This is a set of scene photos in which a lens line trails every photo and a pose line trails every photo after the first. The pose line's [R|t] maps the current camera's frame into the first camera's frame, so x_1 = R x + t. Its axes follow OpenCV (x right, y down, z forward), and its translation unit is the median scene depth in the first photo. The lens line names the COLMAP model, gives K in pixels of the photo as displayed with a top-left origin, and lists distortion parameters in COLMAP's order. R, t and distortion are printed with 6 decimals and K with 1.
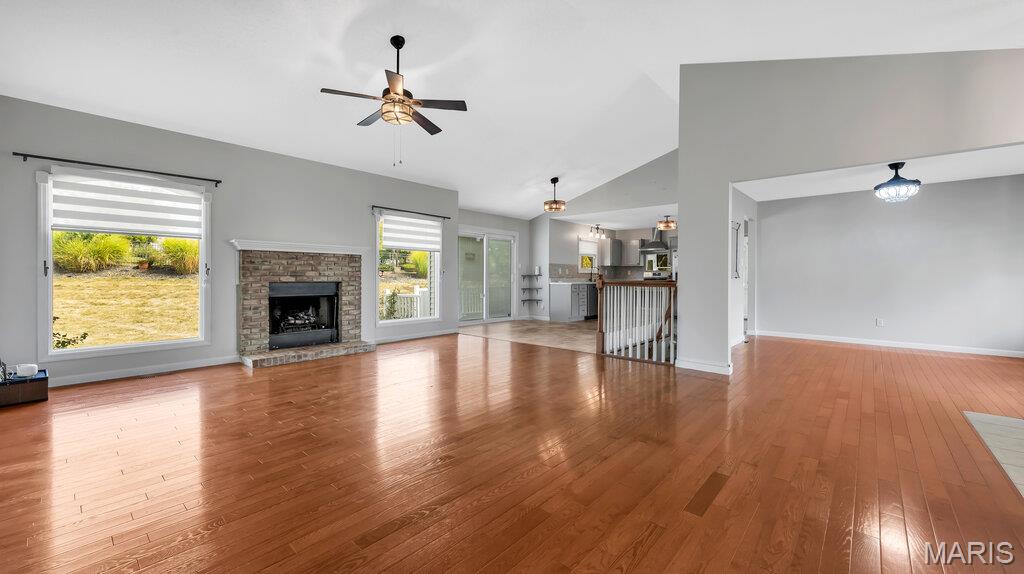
lens RADIAL K [[406.1, 0, 512.6], [0, 406.1, 279.7], [0, 0, 1]] dist [0.003193, 0.000292]
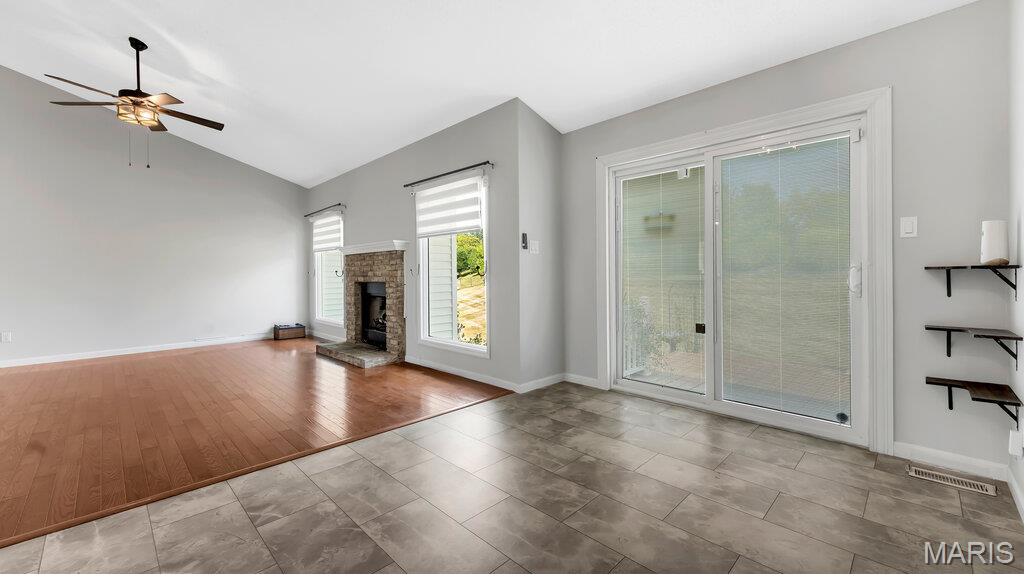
lens RADIAL K [[406.1, 0, 511.1], [0, 406.1, 271.8], [0, 0, 1]] dist [0.003193, 0.000292]
pose [[-0.055592, 0.000953, -0.998453, 0.438184], [0.005936, 0.999982, 0.000624, -0.016944], [0.998436, -0.005892, -0.055597, 1.298721]]
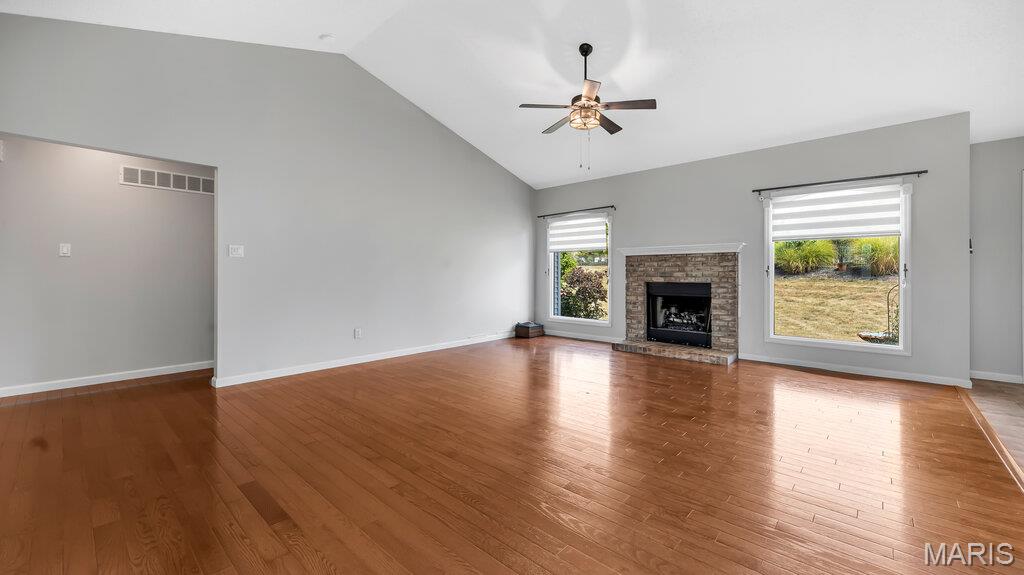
lens RADIAL K [[406.1, 0, 512.4], [0, 406.1, 270.2], [0, 0, 1]] dist [0.003193, 0.000292]
pose [[-0.015428, -0.016499, -0.999745, 0.498771], [-0.010871, 0.999808, -0.016333, -0.003930], [0.999822, 0.010616, -0.015604, 0.554288]]
